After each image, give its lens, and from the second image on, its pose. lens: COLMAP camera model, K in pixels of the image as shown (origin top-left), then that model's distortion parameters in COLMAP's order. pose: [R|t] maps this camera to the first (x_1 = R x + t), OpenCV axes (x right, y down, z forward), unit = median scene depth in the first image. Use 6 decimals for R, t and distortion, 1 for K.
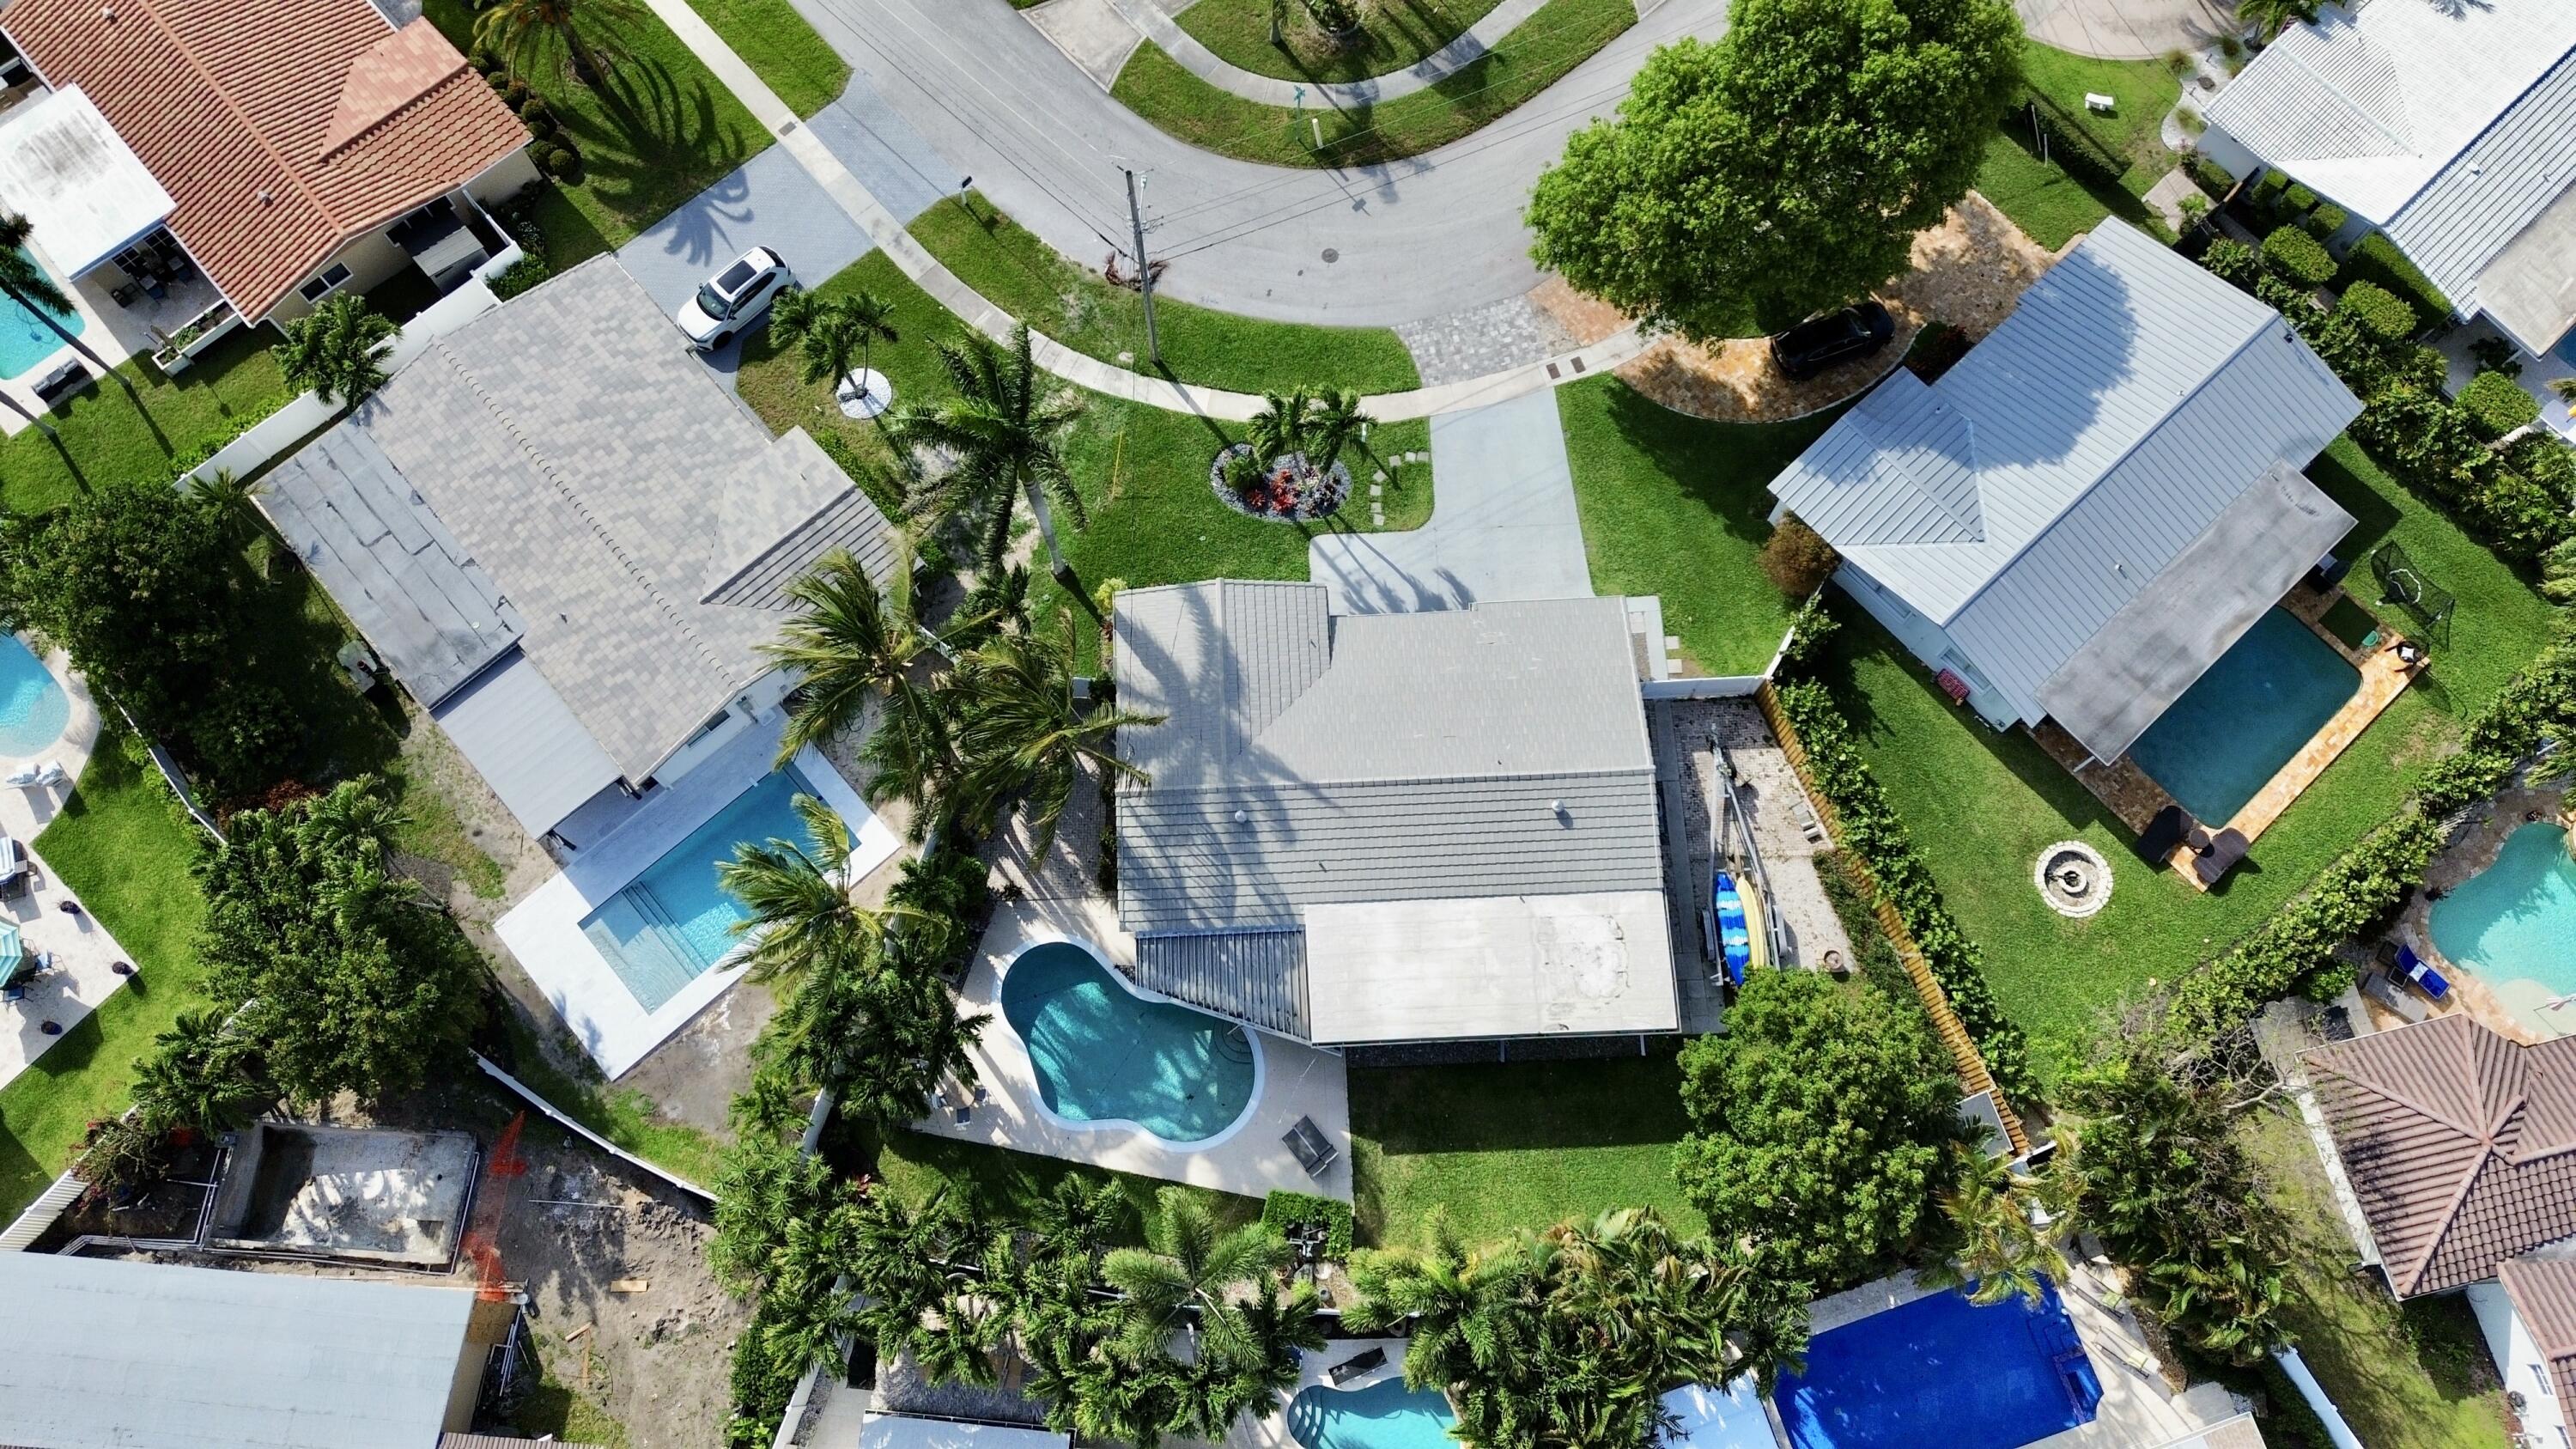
lens RADIAL K [[1810.6, 0, 1296.5], [0, 1810.6, 720.8], [0, 0, 1]] dist [0.067054, -0.060530]
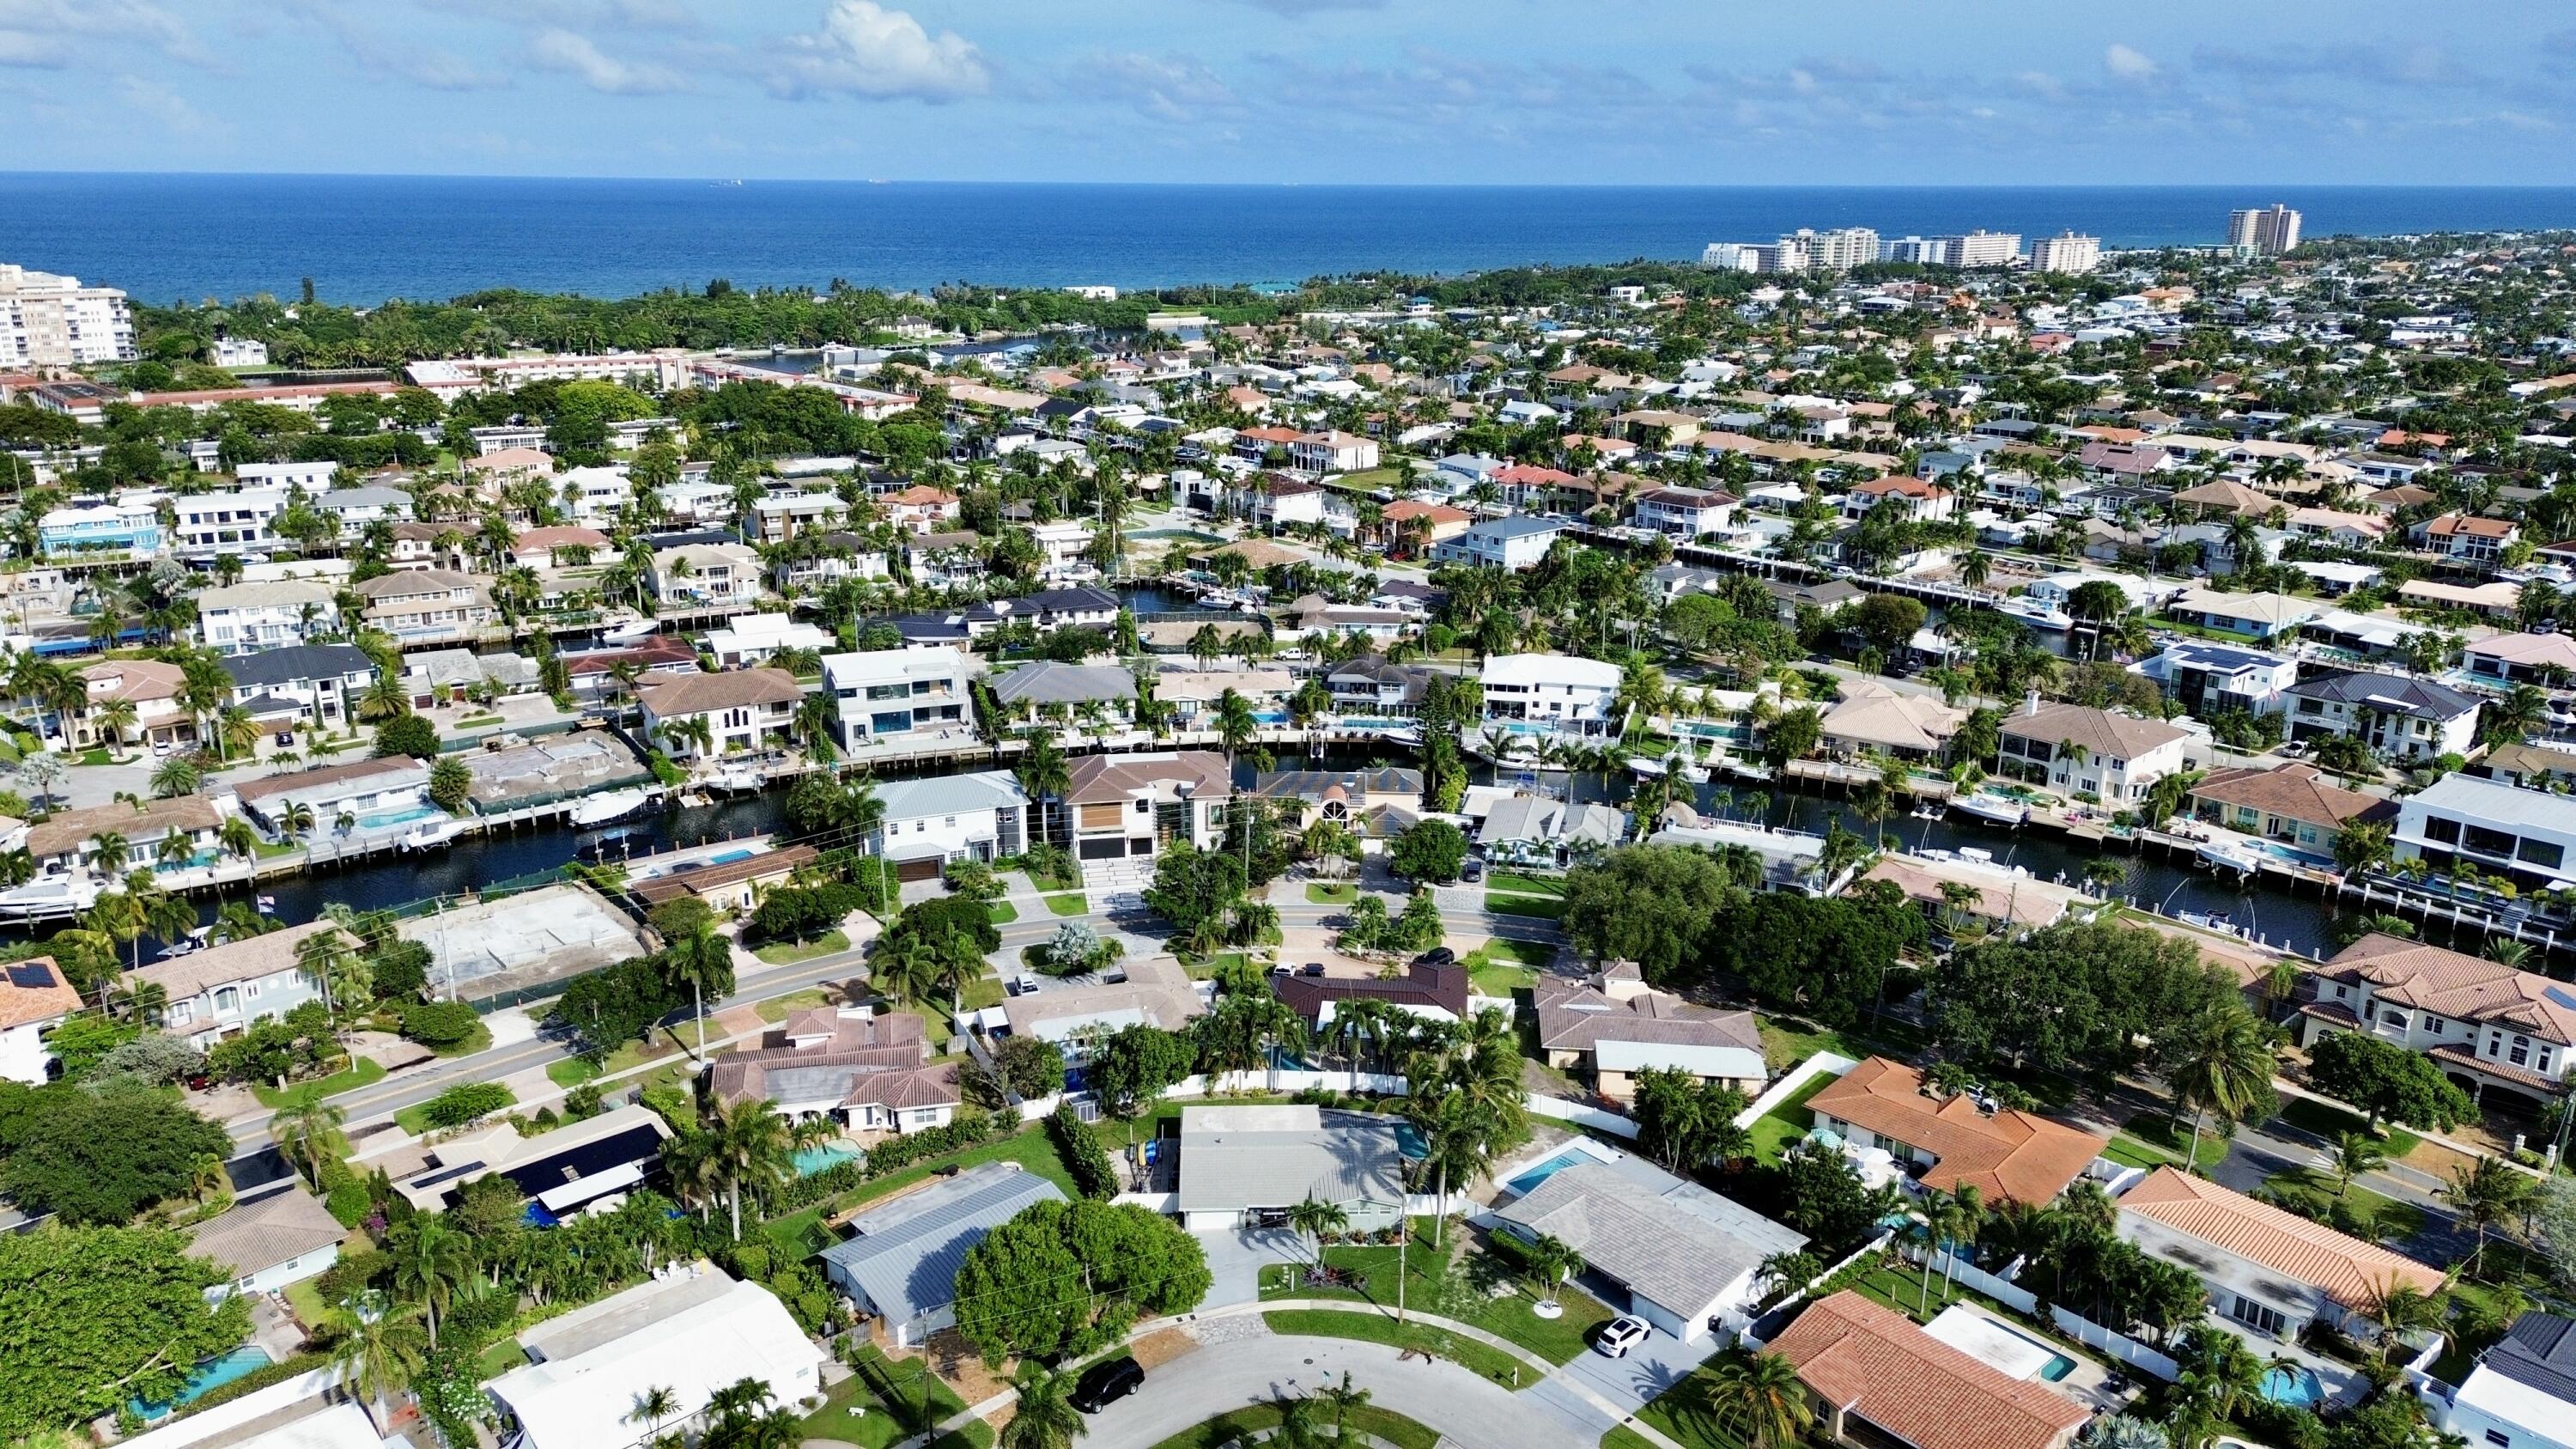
lens RADIAL K [[1810.6, 0, 1296.8], [0, 1810.6, 711.9], [0, 0, 1]] dist [0.067054, -0.060530]
pose [[-0.999929, -0.011524, 0.002862, 0.035440], [0.002348, 0.044405, 0.999011, -2.350616], [-0.011640, 0.998947, -0.044375, 0.484557]]
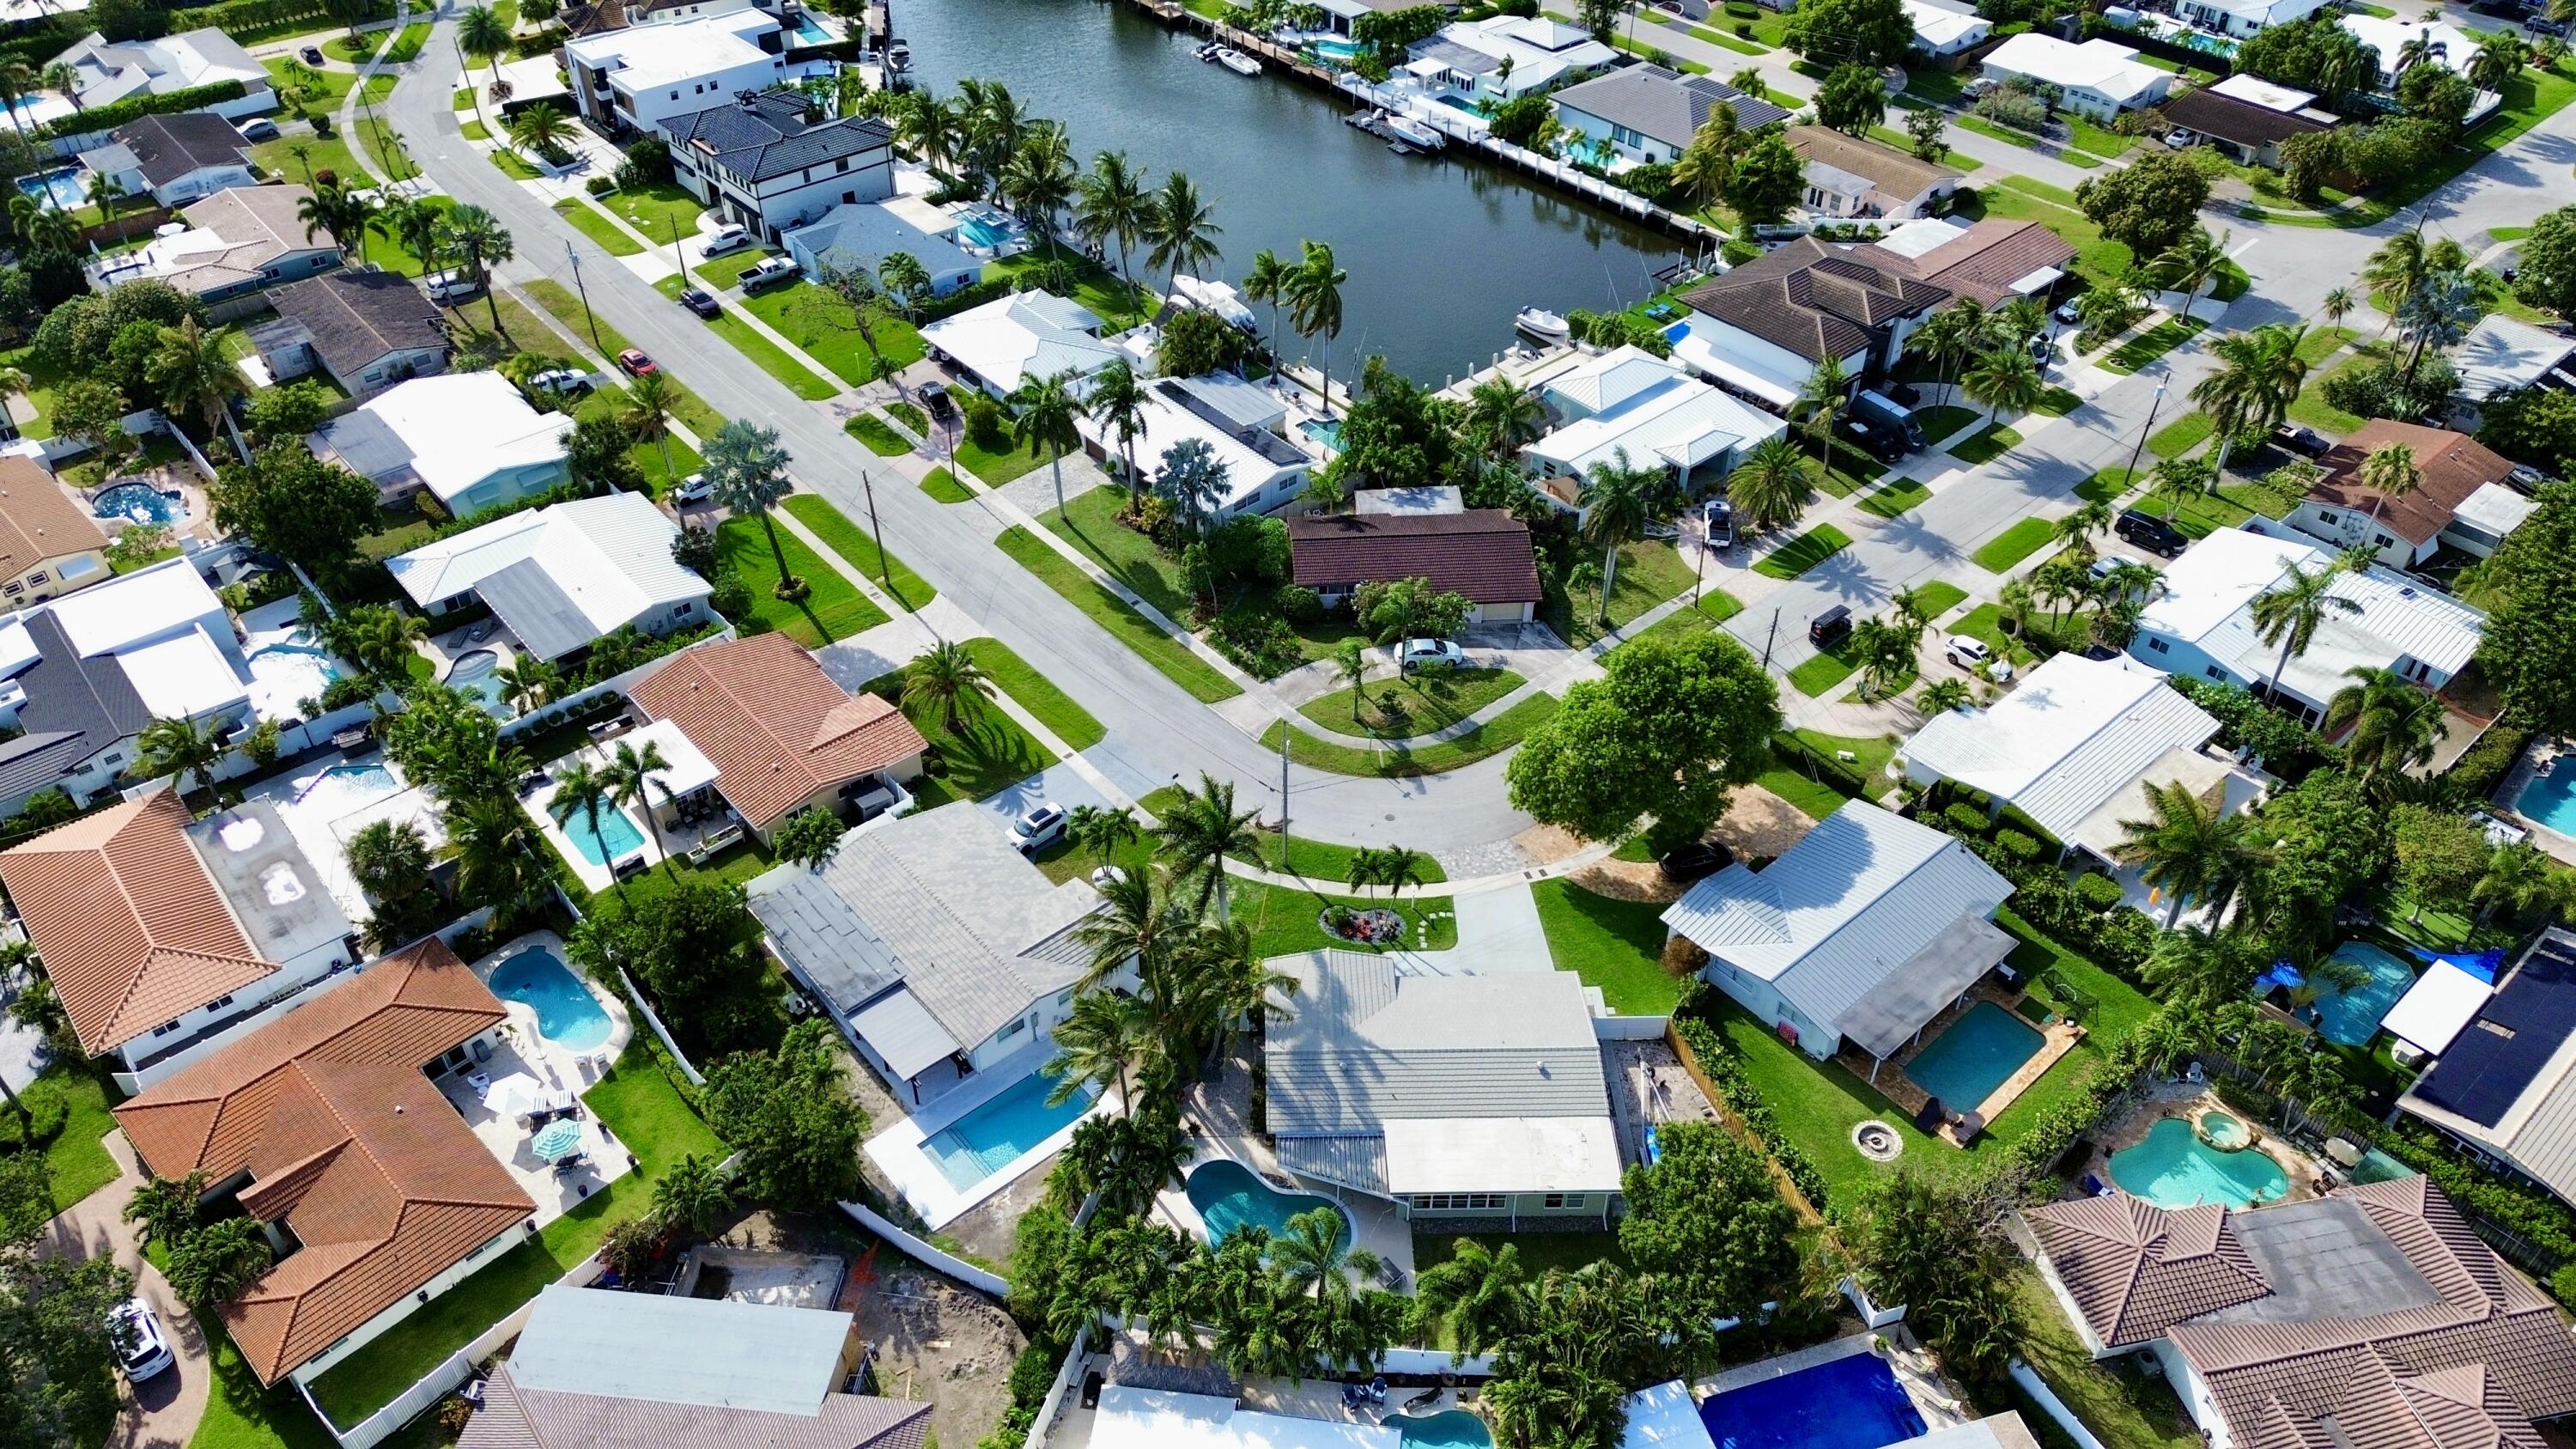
lens RADIAL K [[1810.6, 0, 1288.0], [0, 1810.6, 721.7], [0, 0, 1]] dist [0.067054, -0.060530]
pose [[0.999749, 0.015752, -0.015941, -0.055919], [-0.021784, 0.850065, -0.526228, 0.605364], [0.005261, 0.526443, 0.850194, -0.504776]]
